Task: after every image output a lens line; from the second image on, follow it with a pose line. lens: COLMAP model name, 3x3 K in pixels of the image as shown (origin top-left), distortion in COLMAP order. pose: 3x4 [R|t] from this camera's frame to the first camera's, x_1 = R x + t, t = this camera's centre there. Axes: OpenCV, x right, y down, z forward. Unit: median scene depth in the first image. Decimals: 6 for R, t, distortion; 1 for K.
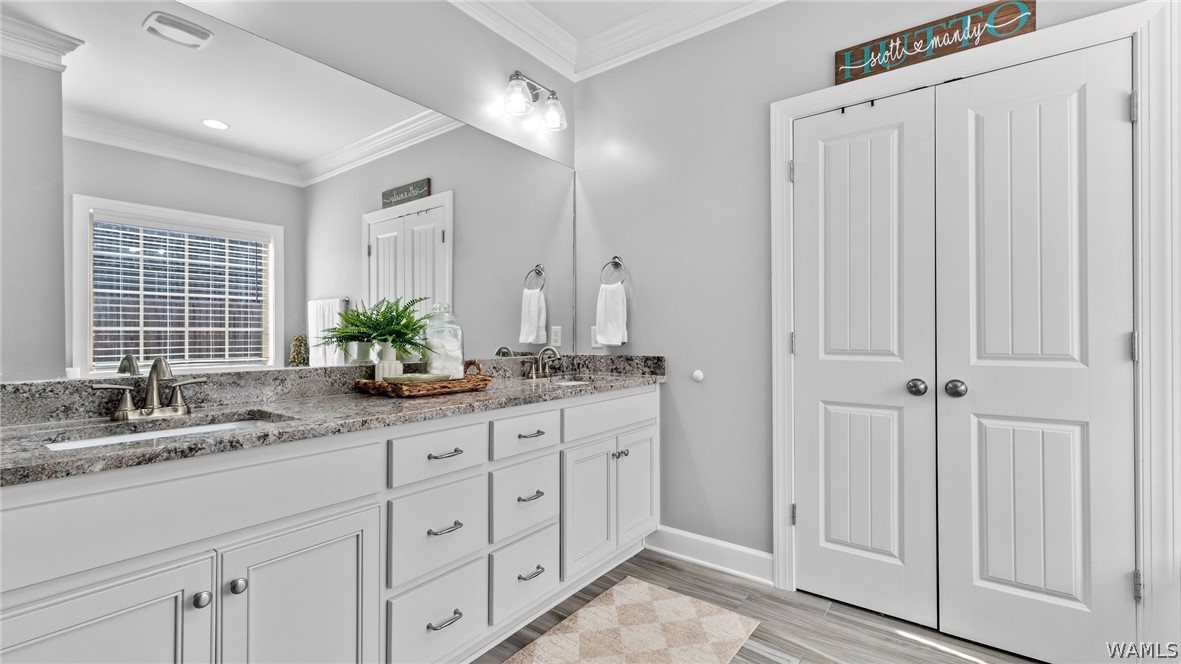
lens RADIAL K [[499.6, 0, 584.8], [0, 499.6, 335.2], [0, 0, 1]] dist [-0.000100, 0.000271]
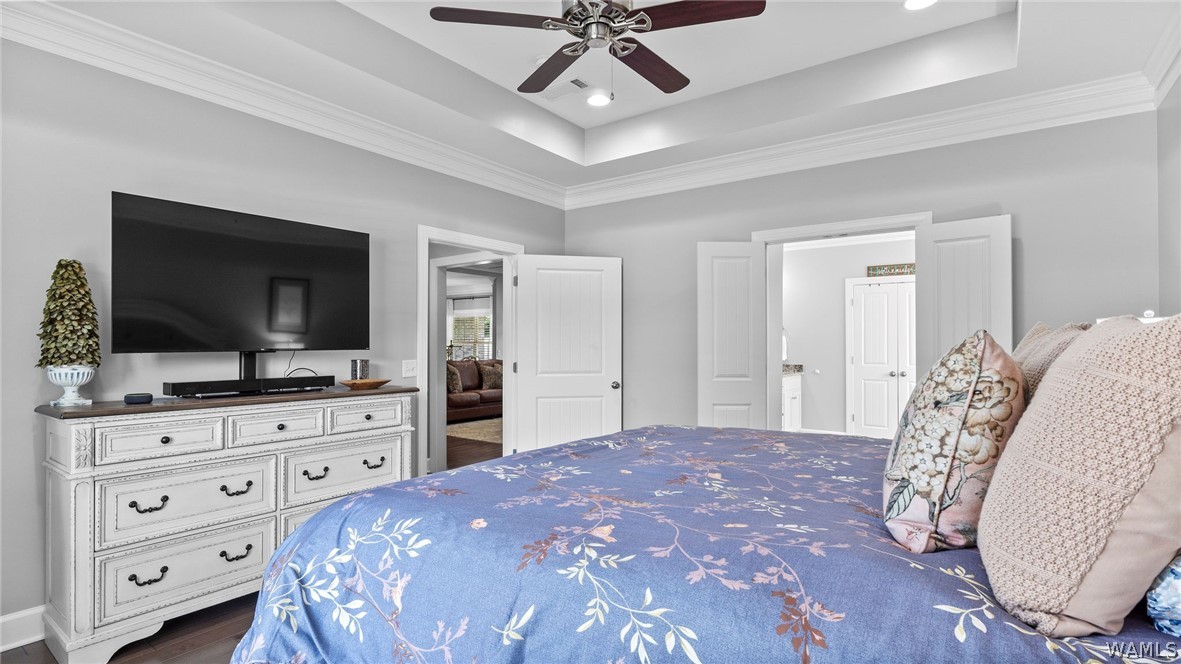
lens RADIAL K [[566.2, 0, 588.0], [0, 566.2, 338.8], [0, 0, 1]] dist [0.004906, -0.000758]
pose [[0.999801, 0.000649, 0.019915, -1.369526], [-0.000515, 0.999977, -0.006750, -0.098180], [-0.019918, 0.006738, 0.999779, -2.608492]]
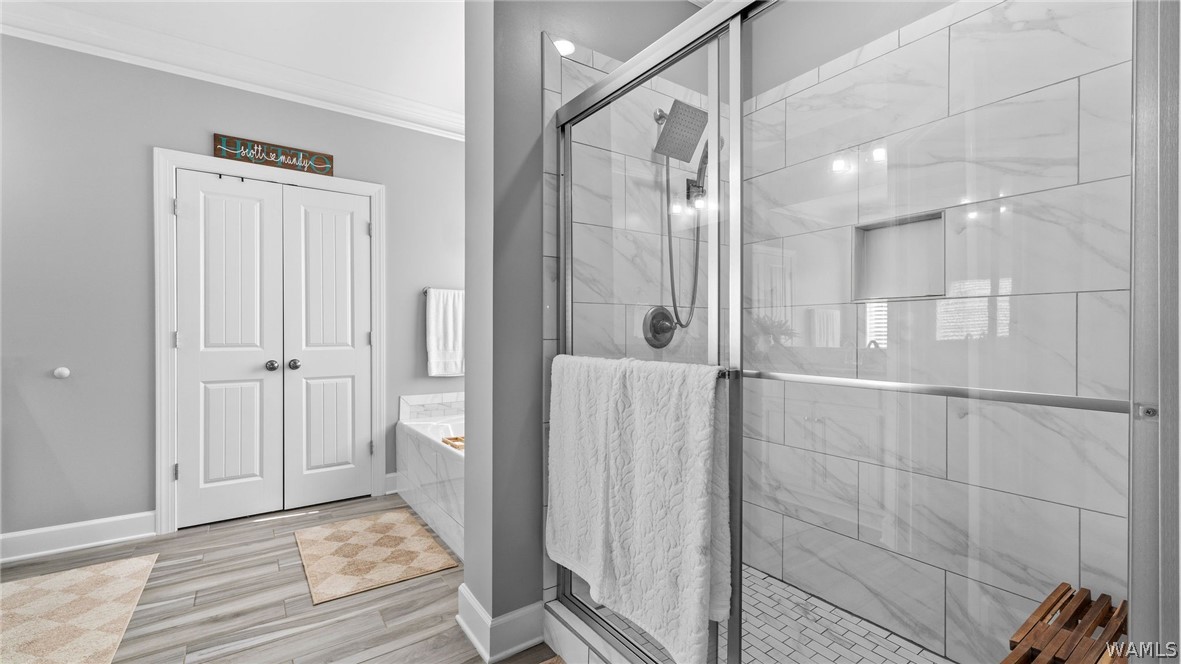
lens RADIAL K [[499.6, 0, 600.2], [0, 499.6, 333.3], [0, 0, 1]] dist [-0.000100, 0.000271]
pose [[0.301807, -0.003838, 0.953361, -0.545437], [-0.002317, 0.999986, 0.004759, -0.010659], [-0.953366, -0.003646, 0.301794, -0.494314]]
